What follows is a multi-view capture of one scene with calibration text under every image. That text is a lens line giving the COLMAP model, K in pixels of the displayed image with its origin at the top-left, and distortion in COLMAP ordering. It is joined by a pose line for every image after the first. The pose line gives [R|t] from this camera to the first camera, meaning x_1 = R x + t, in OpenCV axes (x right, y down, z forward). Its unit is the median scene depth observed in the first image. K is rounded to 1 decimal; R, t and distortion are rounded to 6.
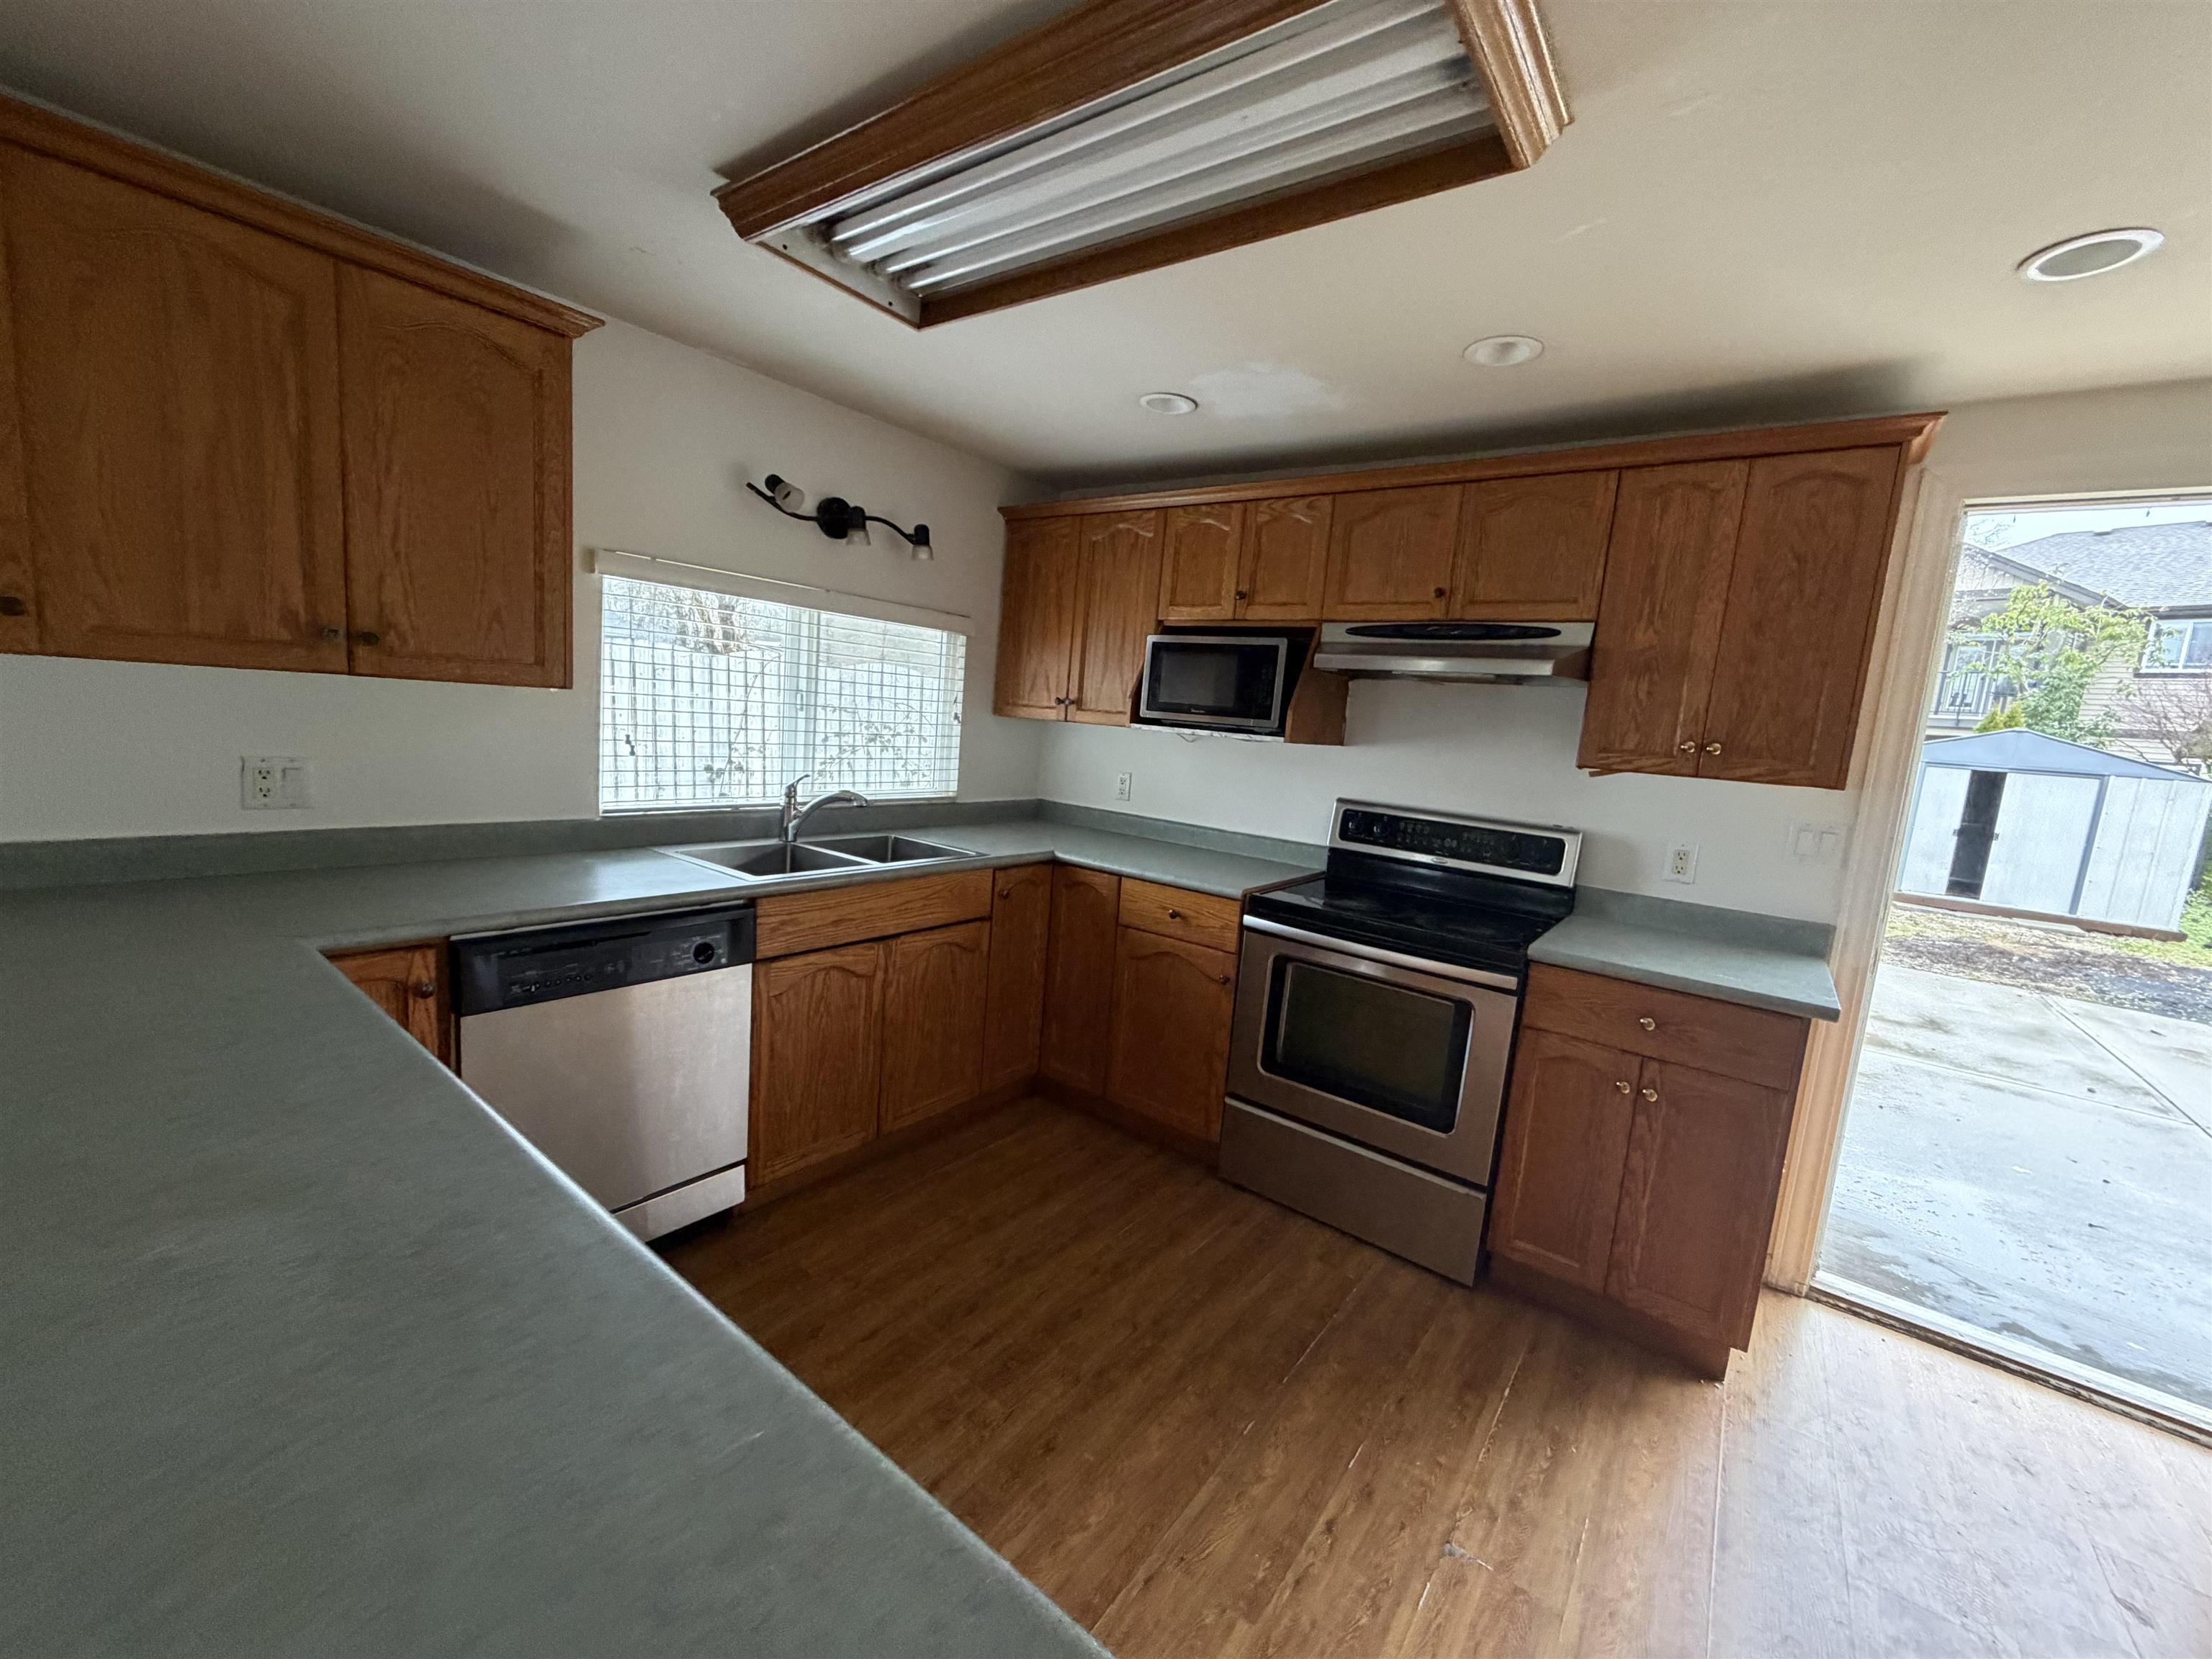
lens RADIAL K [[882.8, 0, 1098.8], [0, 882.8, 836.3], [0, 0, 1]] dist [0.003022, -0.000256]
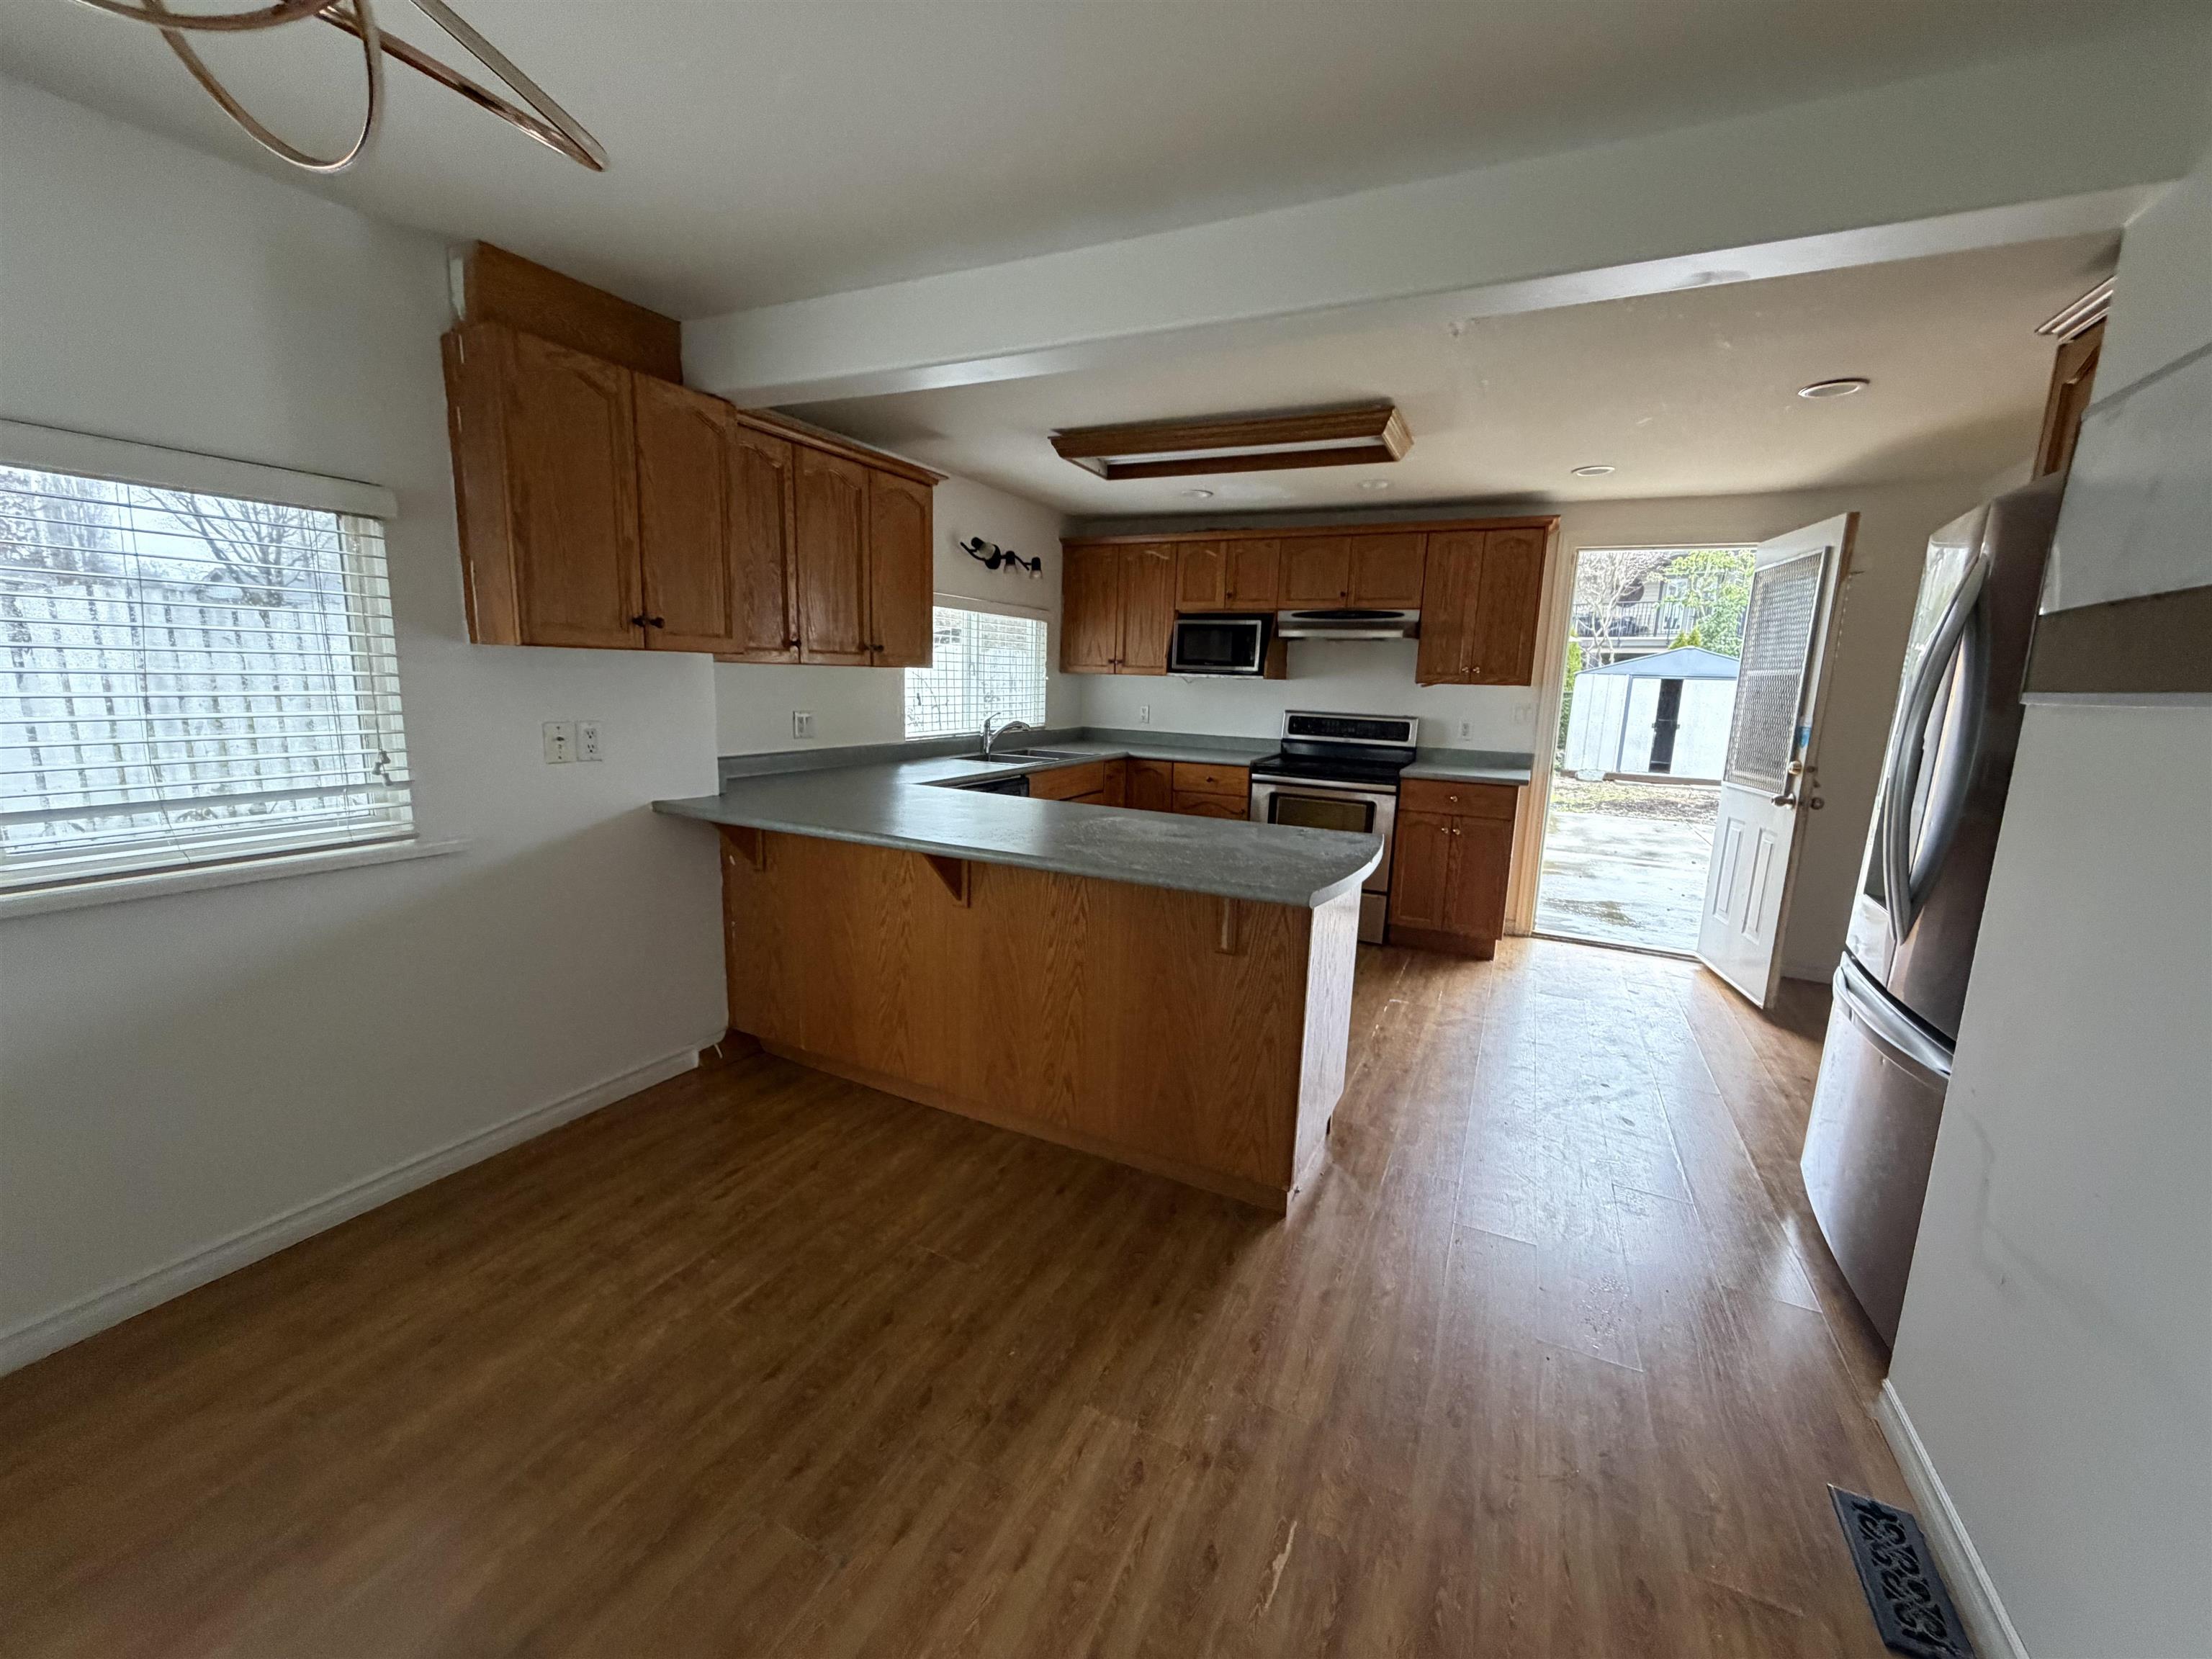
lens RADIAL K [[882.8, 0, 1098.8], [0, 882.8, 836.3], [0, 0, 1]] dist [0.003022, -0.000256]
pose [[0.980794, -0.083353, 0.176339, -0.466941], [0.073785, 0.995459, 0.060147, 0.080789], [-0.180551, -0.045981, 0.982490, -0.730246]]
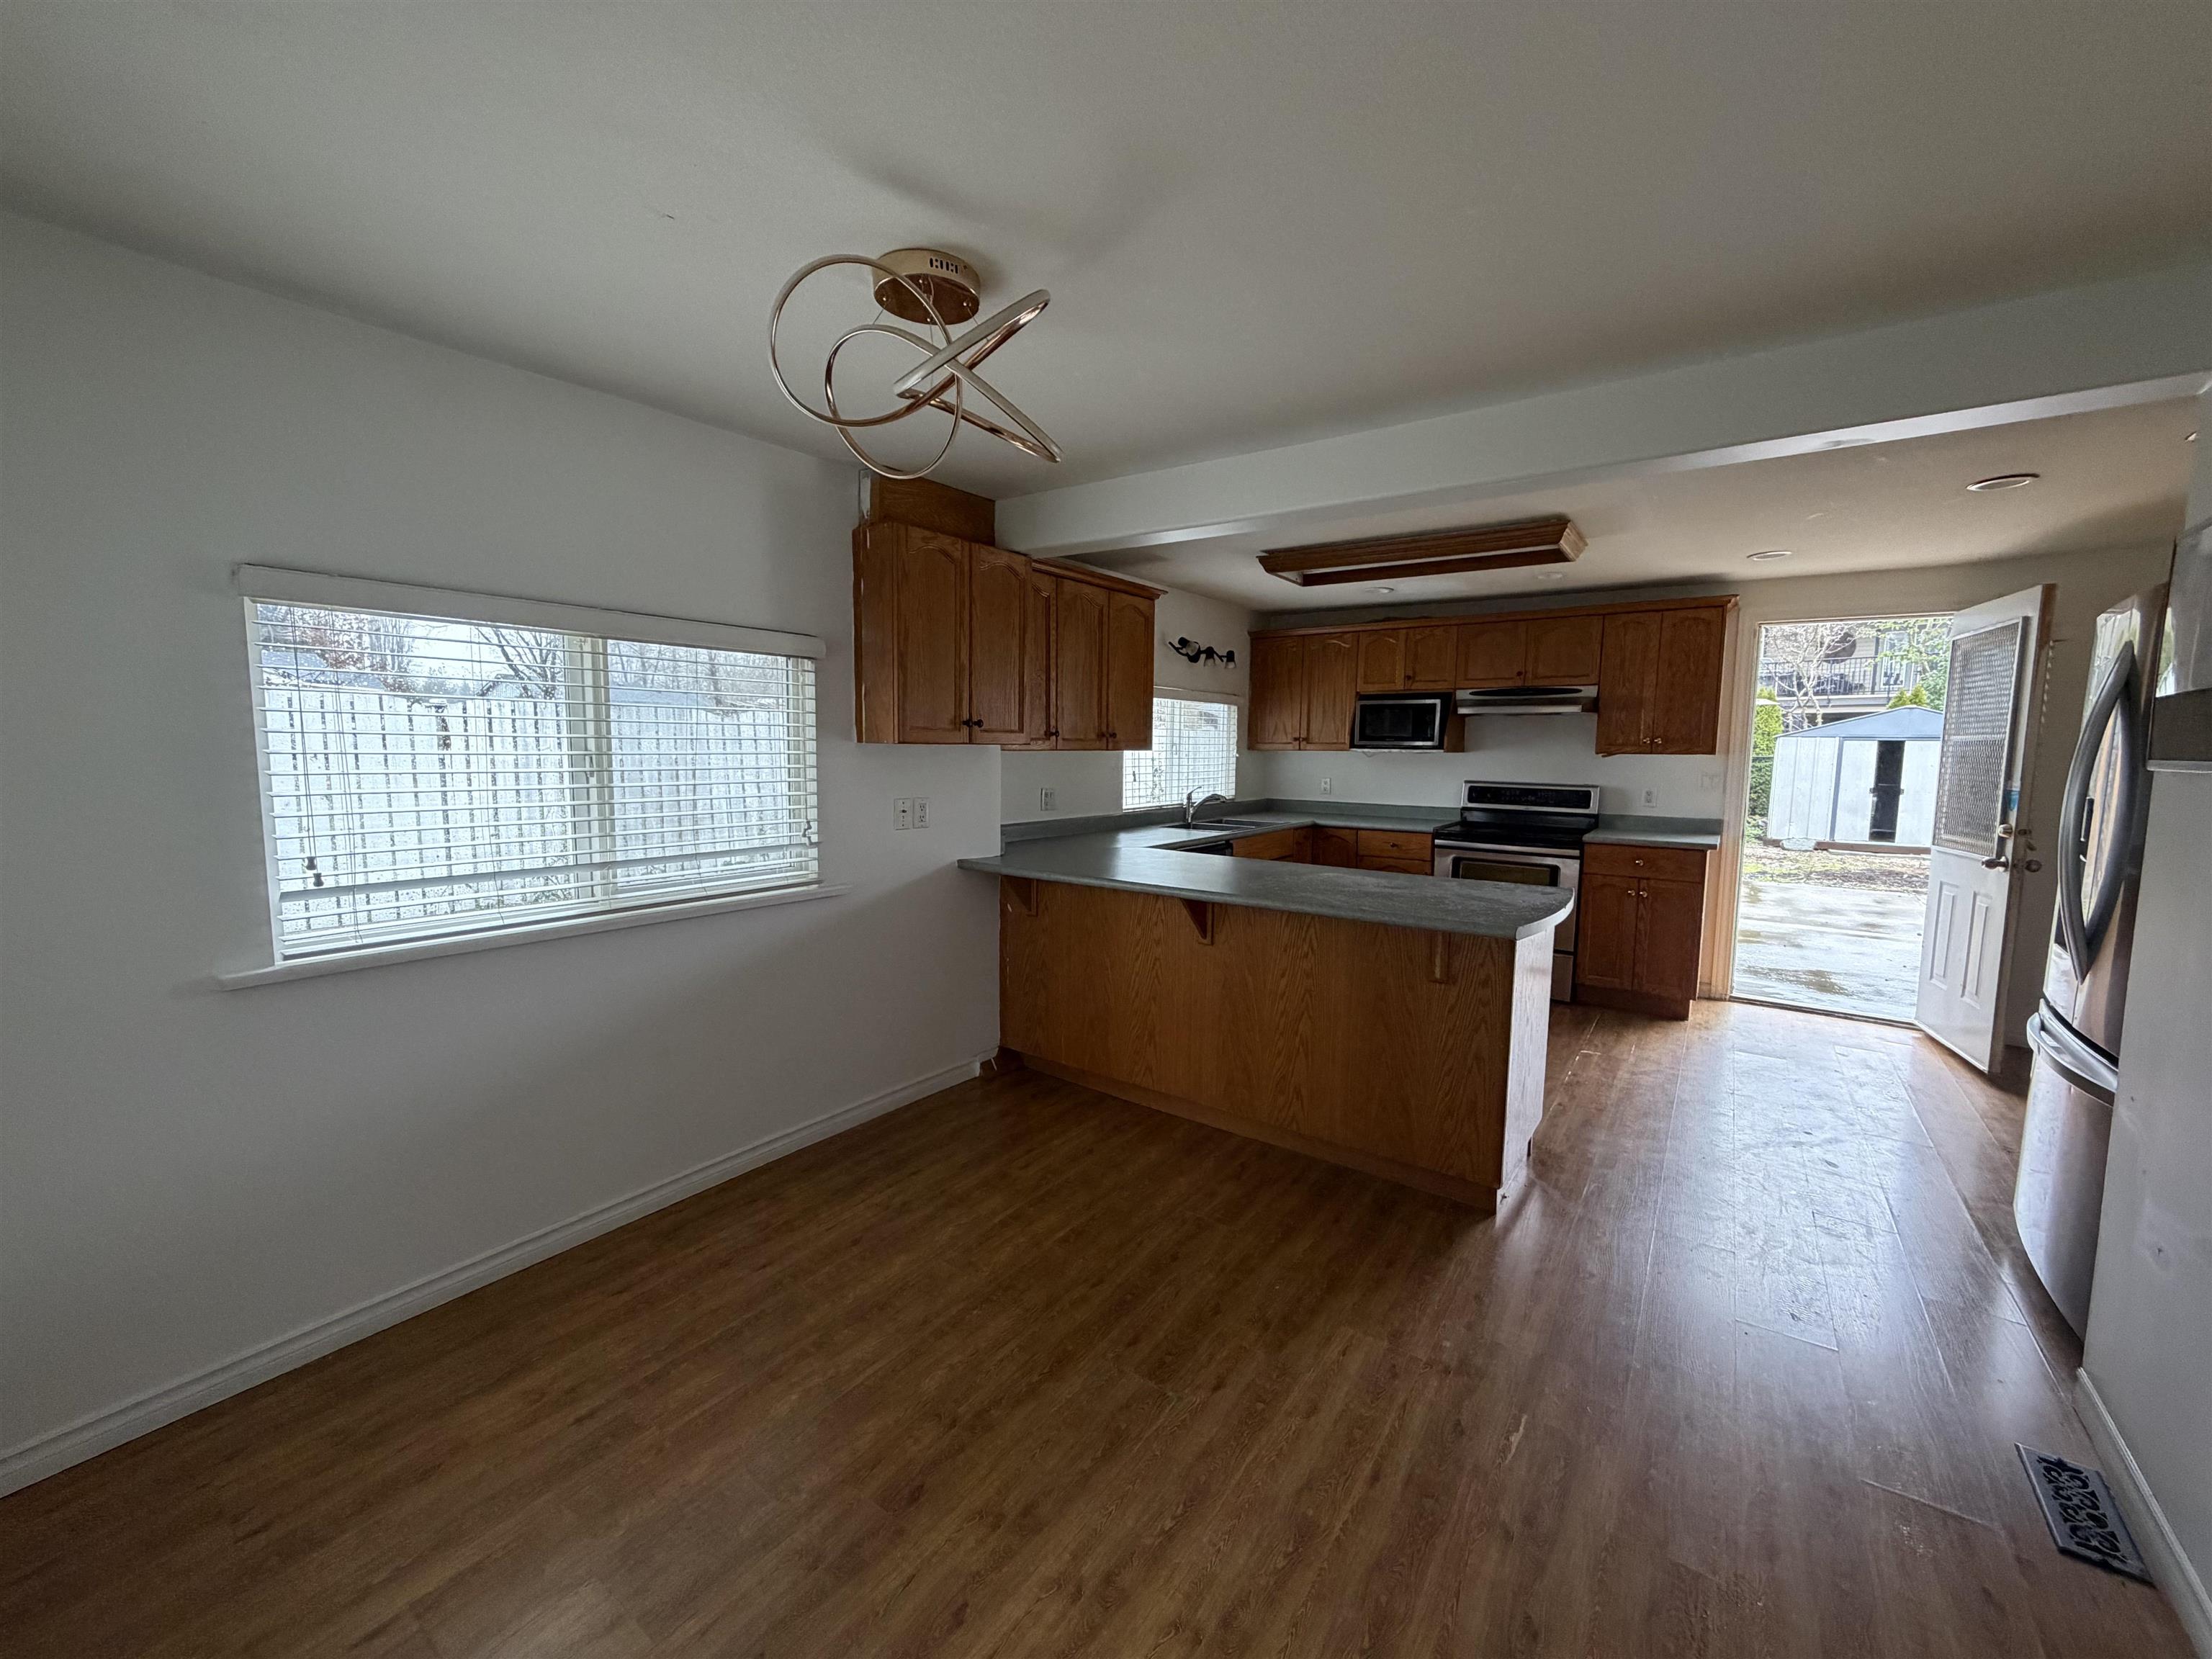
lens RADIAL K [[882.8, 0, 1098.8], [0, 882.8, 836.3], [0, 0, 1]] dist [0.003022, -0.000256]
pose [[0.997241, -0.072364, 0.016522, -0.598307], [0.072887, 0.996774, -0.033595, 0.088711], [-0.014038, 0.034707, 0.999299, -0.938368]]
